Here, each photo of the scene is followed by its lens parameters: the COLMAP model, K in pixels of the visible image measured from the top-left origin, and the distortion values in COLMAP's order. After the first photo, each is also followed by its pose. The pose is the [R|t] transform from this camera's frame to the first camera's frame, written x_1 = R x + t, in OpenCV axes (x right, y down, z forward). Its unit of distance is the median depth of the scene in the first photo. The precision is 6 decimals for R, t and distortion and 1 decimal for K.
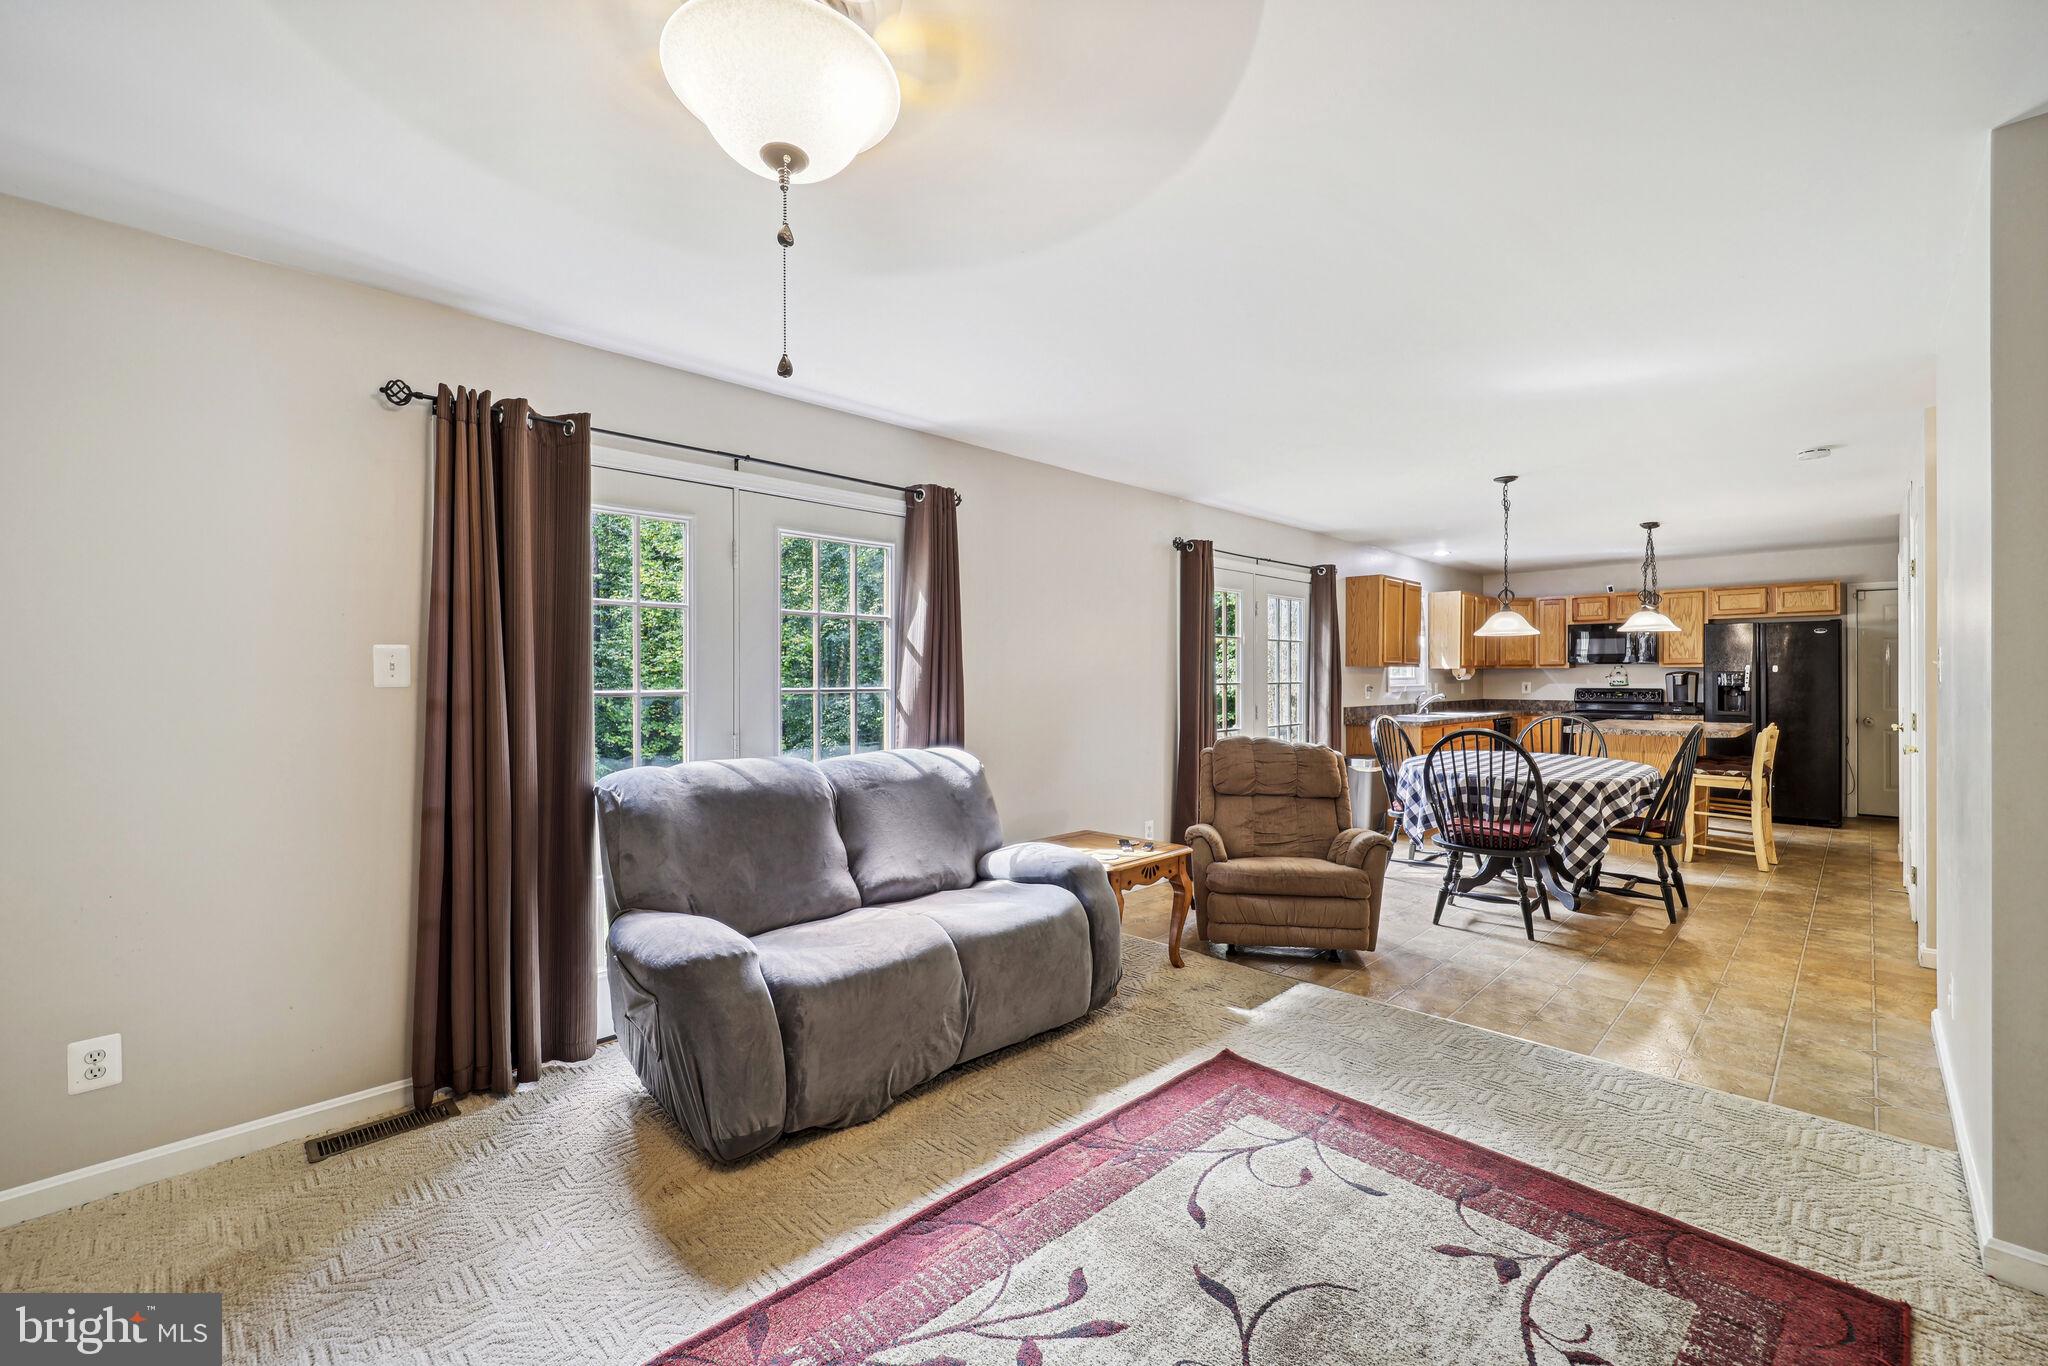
lens RADIAL K [[841.0, 0, 1043.1], [0, 841.0, 672.5], [0, 0, 1]] dist [-0.004440, 0.000721]
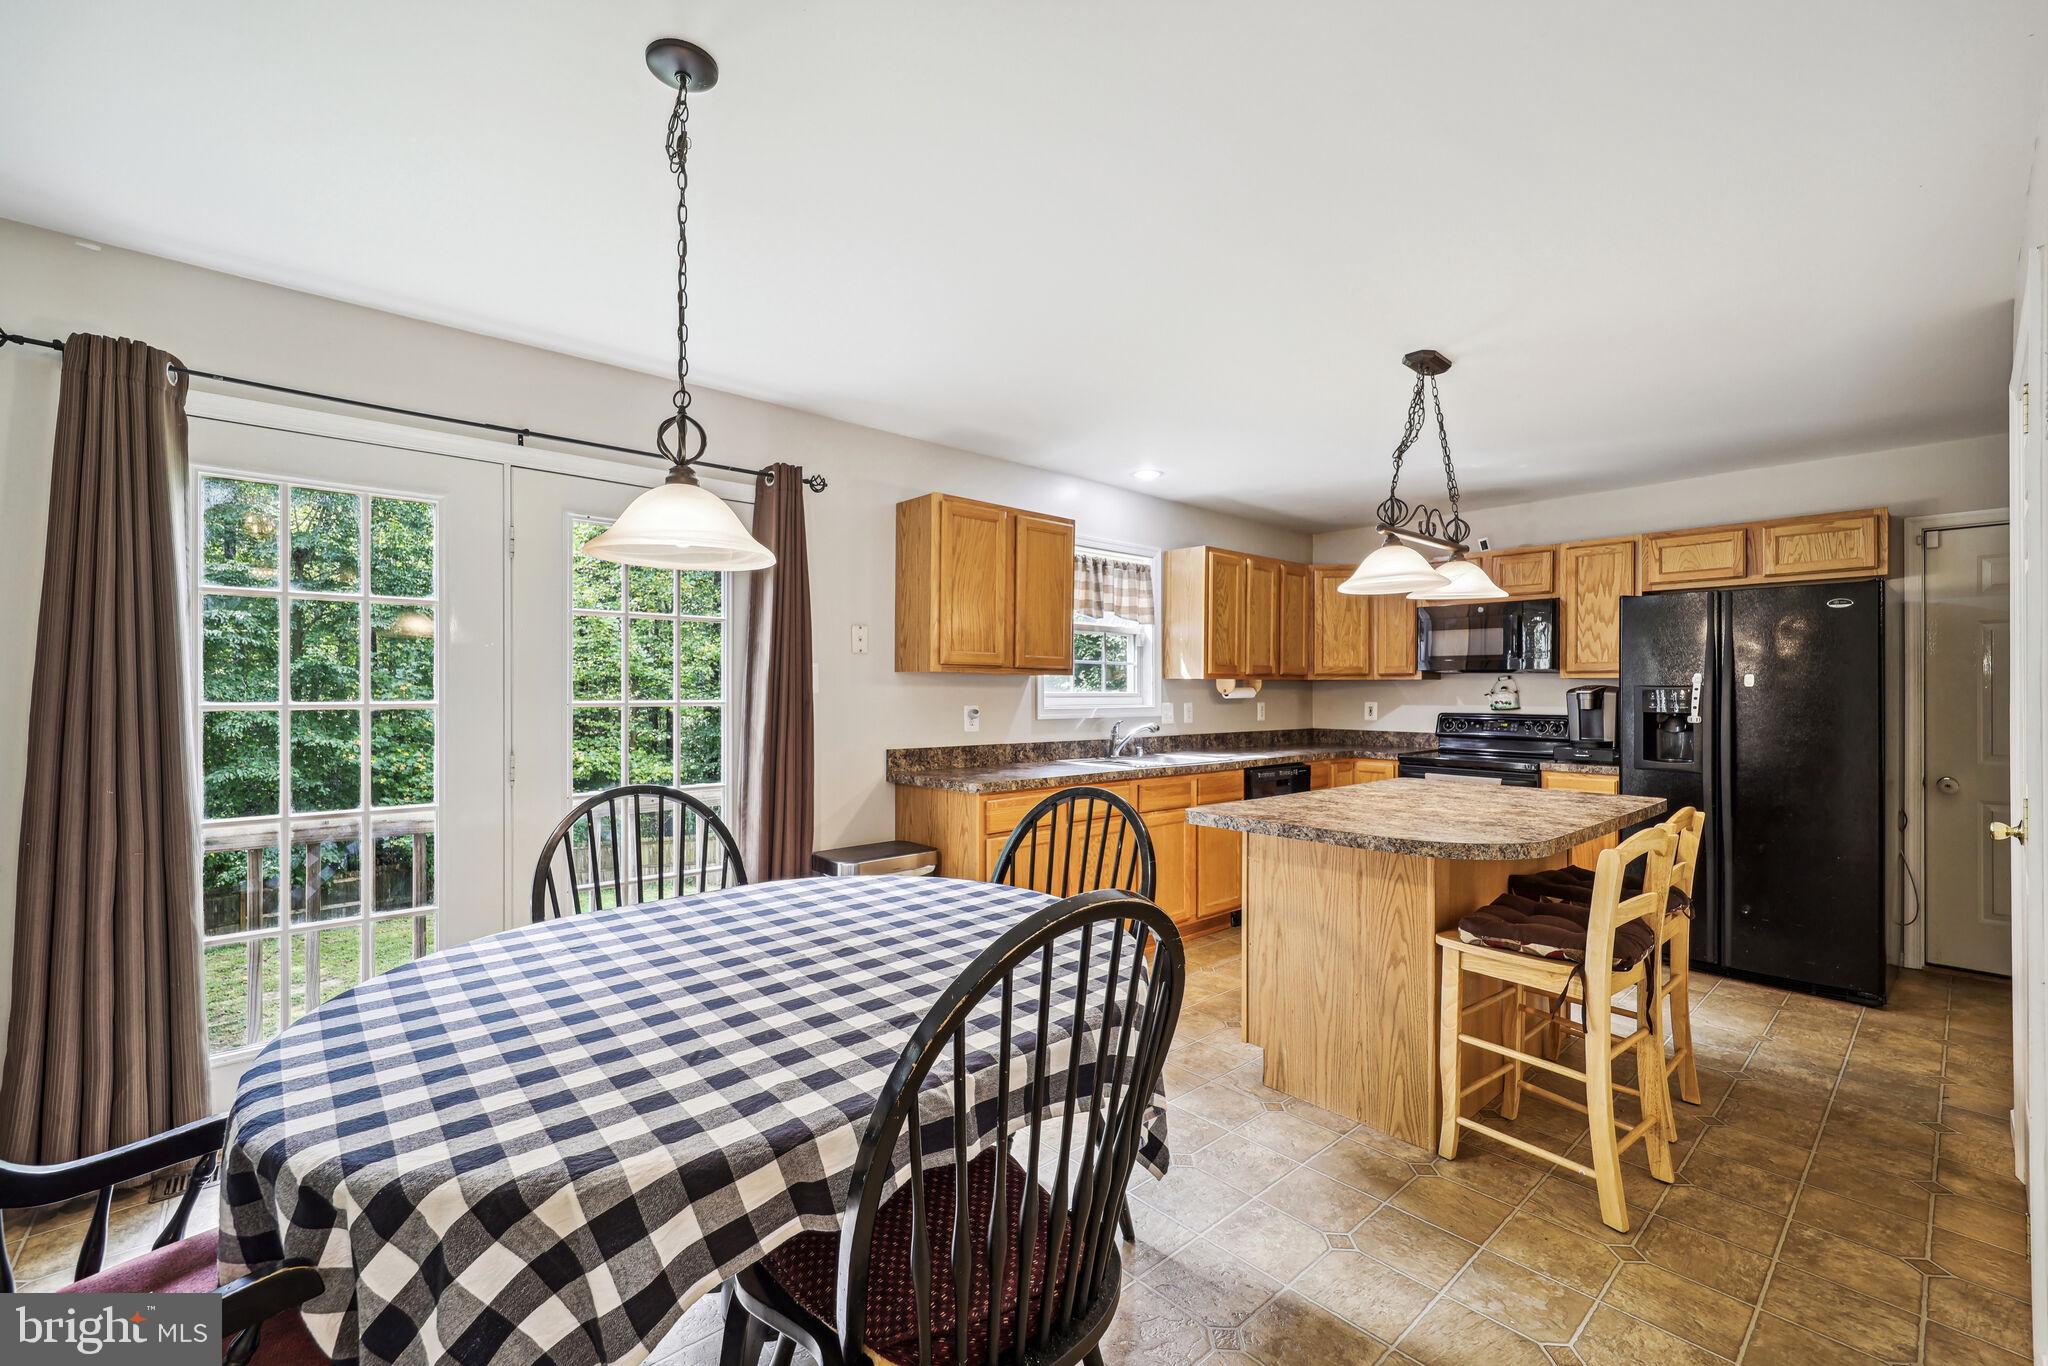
lens RADIAL K [[841.0, 0, 1015.0], [0, 841.0, 686.0], [0, 0, 1]] dist [-0.004440, 0.000721]
pose [[0.998363, 0.003815, -0.057070, 0.400394], [-0.003816, 0.999993, 0.000098, 0.000347], [0.057070, 0.000120, 0.998370, 0.410206]]
